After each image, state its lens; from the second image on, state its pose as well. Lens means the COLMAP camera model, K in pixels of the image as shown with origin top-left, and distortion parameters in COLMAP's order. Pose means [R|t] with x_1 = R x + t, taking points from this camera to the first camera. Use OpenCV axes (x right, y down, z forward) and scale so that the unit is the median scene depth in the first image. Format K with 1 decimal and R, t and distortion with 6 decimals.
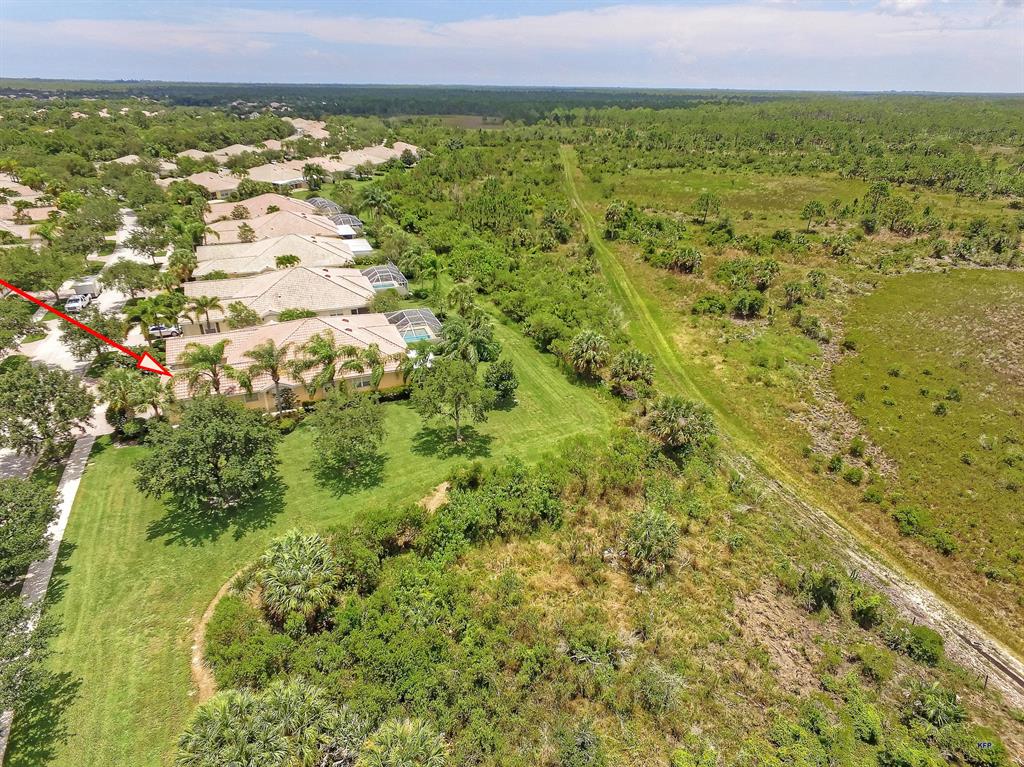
lens RADIAL K [[594.1, 0, 514.4], [0, 594.1, 378.4], [0, 0, 1]] dist [-0.010398, 0.014565]
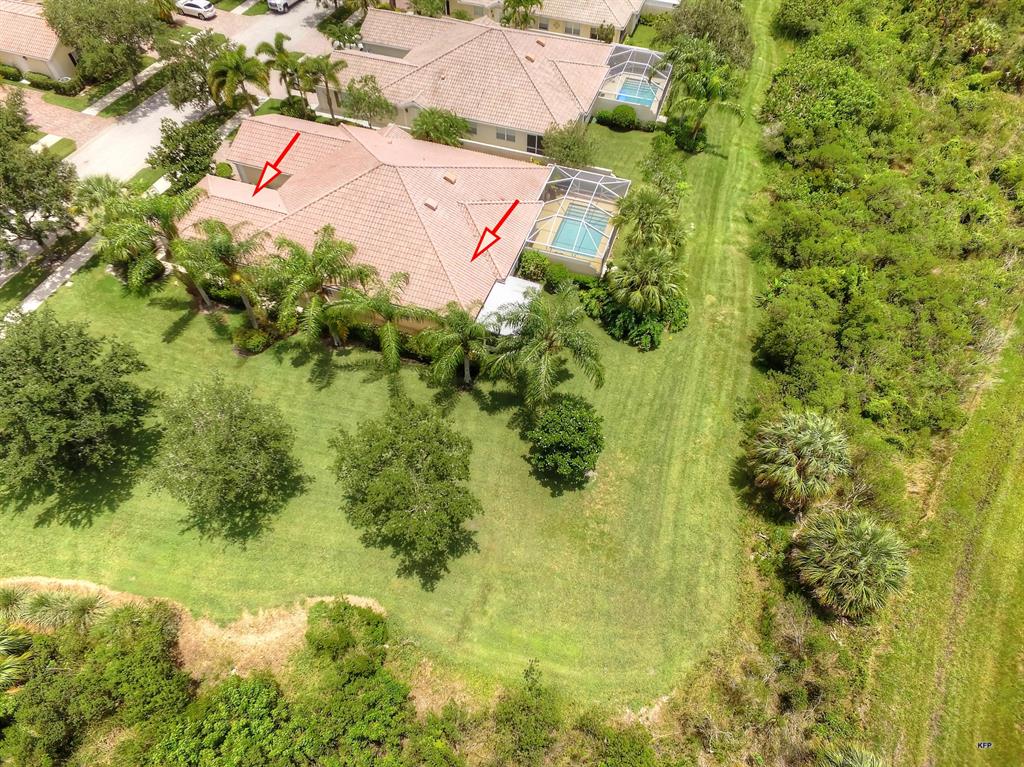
lens RADIAL K [[593.6, 0, 513.4], [0, 593.6, 378.5], [0, 0, 1]] dist [-0.015269, 0.017186]
pose [[0.762688, 0.518330, -0.386835, 0.086042], [-0.293251, 0.810231, 0.507474, -0.219878], [0.576465, -0.273605, 0.769954, 0.444459]]
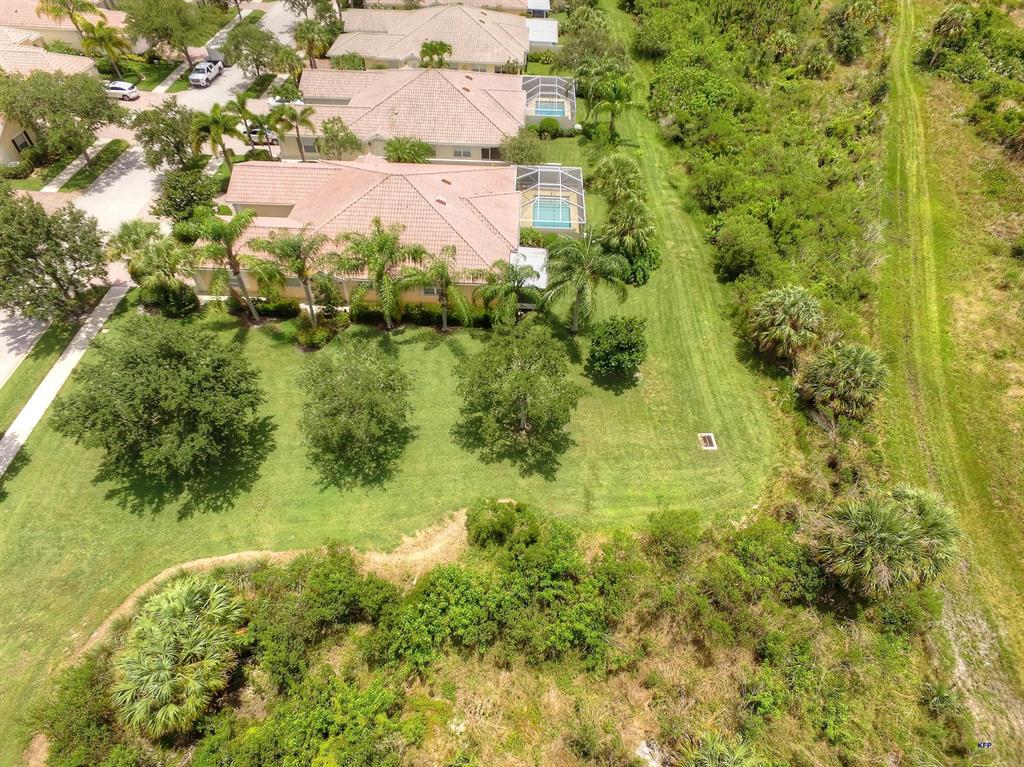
lens RADIAL K [[593.6, 0, 513.4], [0, 593.6, 378.5], [0, 0, 1]] dist [-0.015269, 0.017186]
pose [[0.915342, 0.300413, -0.268145, 0.041659], [-0.187139, 0.906983, 0.377307, -0.141609], [0.356551, -0.295185, 0.886418, 0.283383]]
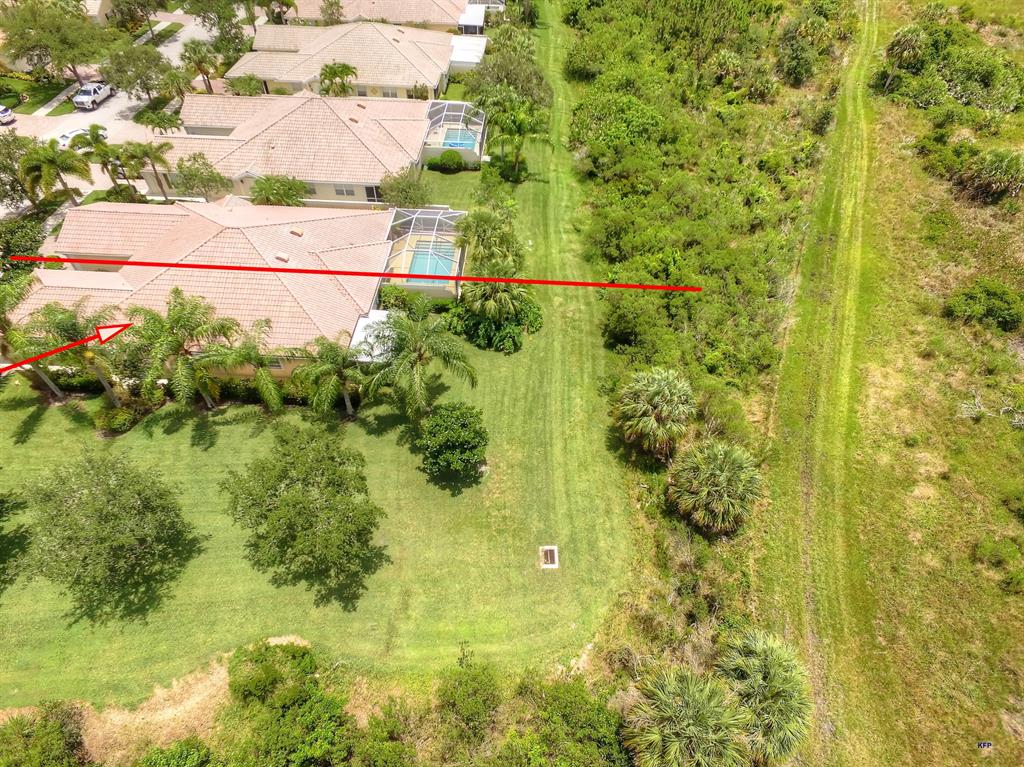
lens RADIAL K [[594.1, 0, 514.4], [0, 594.1, 378.4], [0, 0, 1]] dist [-0.010398, 0.014565]
pose [[0.912330, 0.306730, -0.271241, 0.122375], [-0.192404, 0.905898, 0.377266, -0.204380], [0.361436, -0.292003, 0.885493, 0.411834]]
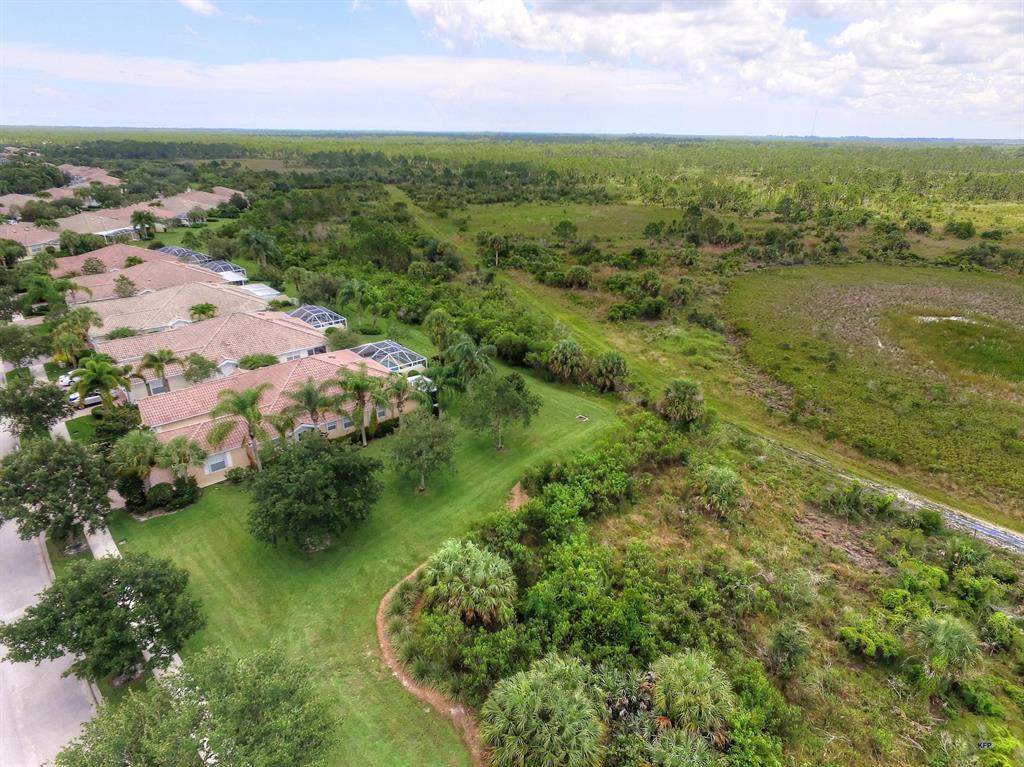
lens RADIAL K [[594.1, 0, 513.3], [0, 594.1, 378.3], [0, 0, 1]] dist [-0.015417, 0.017369]
pose [[0.942958, -0.129274, 0.306786, -0.261517], [0.147765, 0.988303, -0.037729, 0.015252], [-0.298320, 0.080909, 0.951030, -0.014408]]
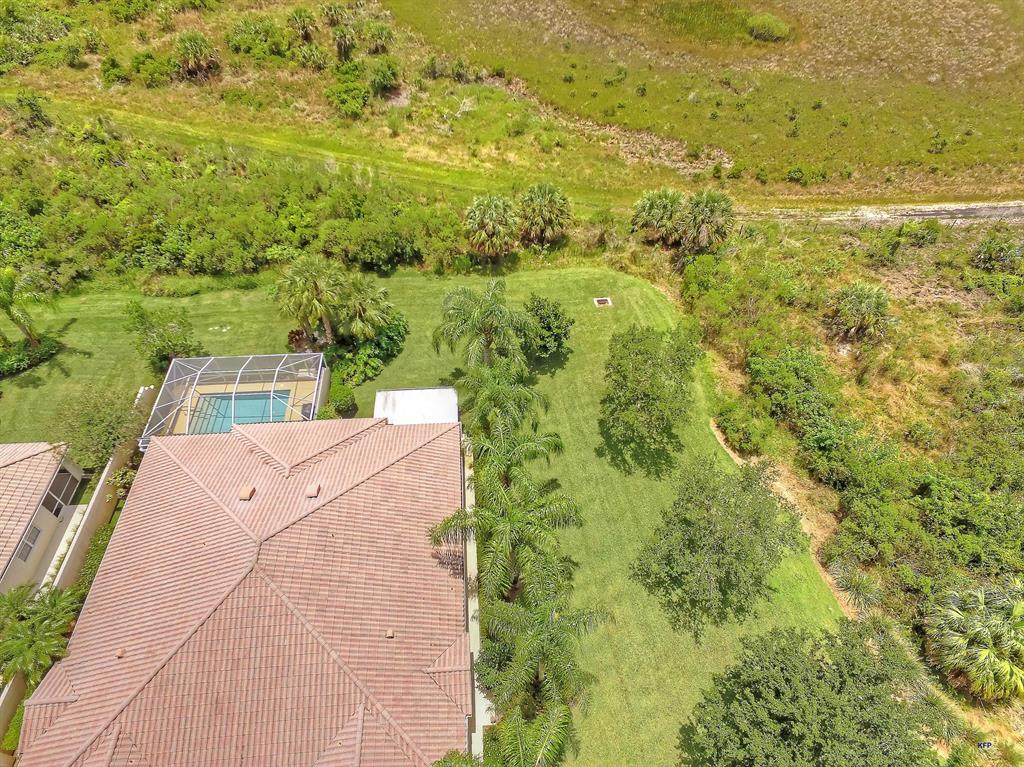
lens RADIAL K [[594.1, 0, 513.3], [0, 594.1, 378.3], [0, 0, 1]] dist [-0.015417, 0.017369]
pose [[0.296426, -0.726415, 0.620043, -0.366512], [0.406593, 0.683434, 0.606300, -0.282433], [-0.864184, 0.072382, 0.497943, 0.534307]]
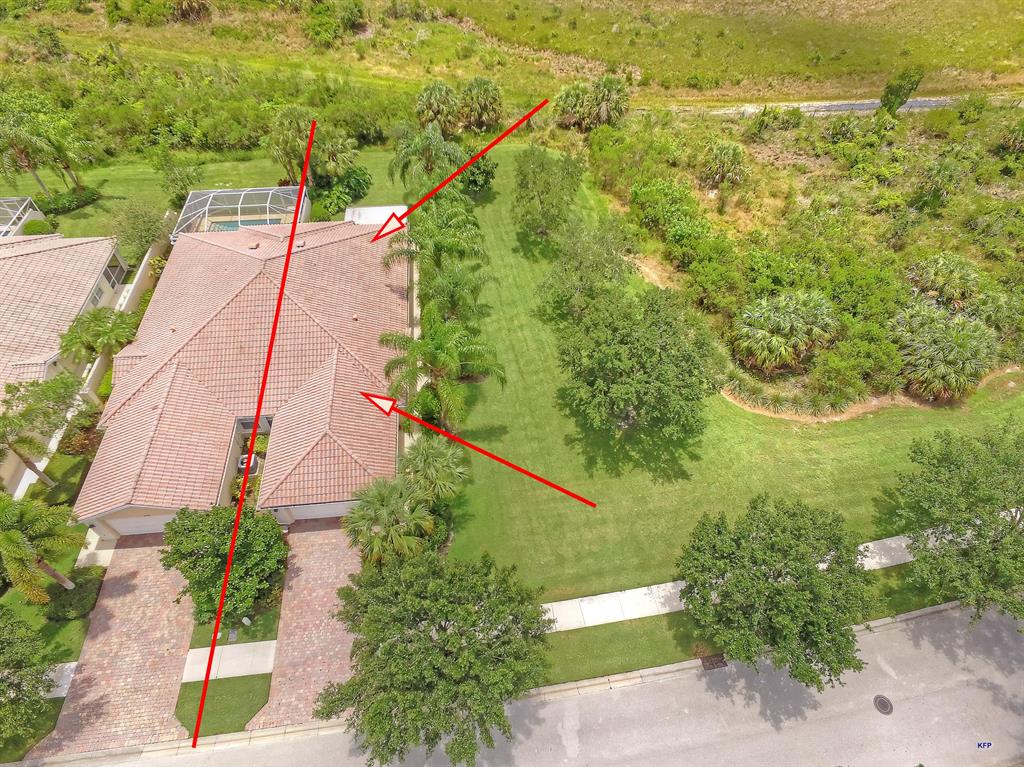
lens RADIAL K [[593.6, 0, 513.4], [0, 593.6, 378.5], [0, 0, 1]] dist [-0.015269, 0.017186]
pose [[0.262268, -0.736670, 0.623324, -0.583268], [0.412480, 0.669532, 0.617727, -0.230140], [-0.872396, 0.095099, 0.479459, 0.429595]]
